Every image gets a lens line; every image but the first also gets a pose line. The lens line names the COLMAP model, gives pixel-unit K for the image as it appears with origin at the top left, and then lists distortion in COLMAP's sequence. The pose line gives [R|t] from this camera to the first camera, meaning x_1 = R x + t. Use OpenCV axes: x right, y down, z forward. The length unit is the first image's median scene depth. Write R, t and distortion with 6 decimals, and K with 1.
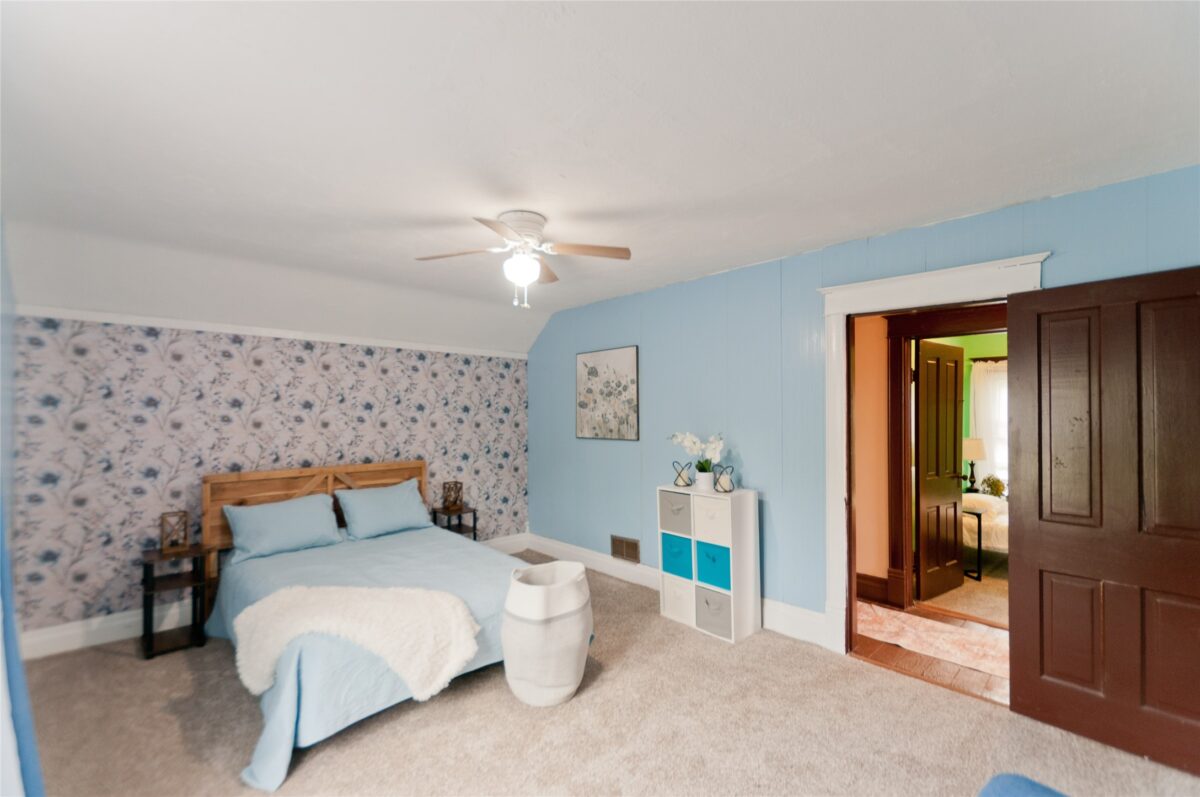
lens RADIAL K [[530.1, 0, 598.7], [0, 530.1, 412.5], [0, 0, 1]] dist [0.016809, -0.006257]
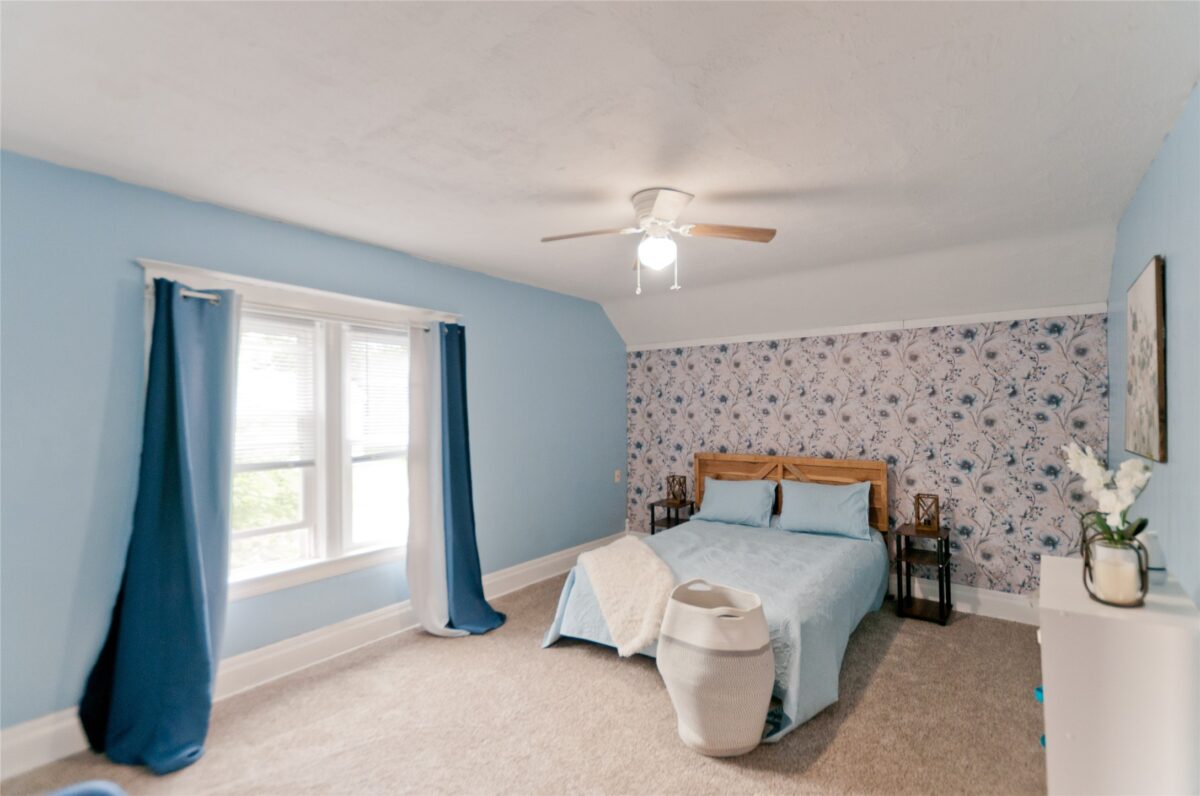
lens RADIAL K [[530.1, 0, 598.7], [0, 530.1, 412.0], [0, 0, 1]] dist [0.016809, -0.006257]
pose [[0.151115, 0.002066, -0.988514, 0.476914], [0.000603, 0.999997, 0.002182, 0.010246], [0.988516, -0.000926, 0.151114, 0.474605]]
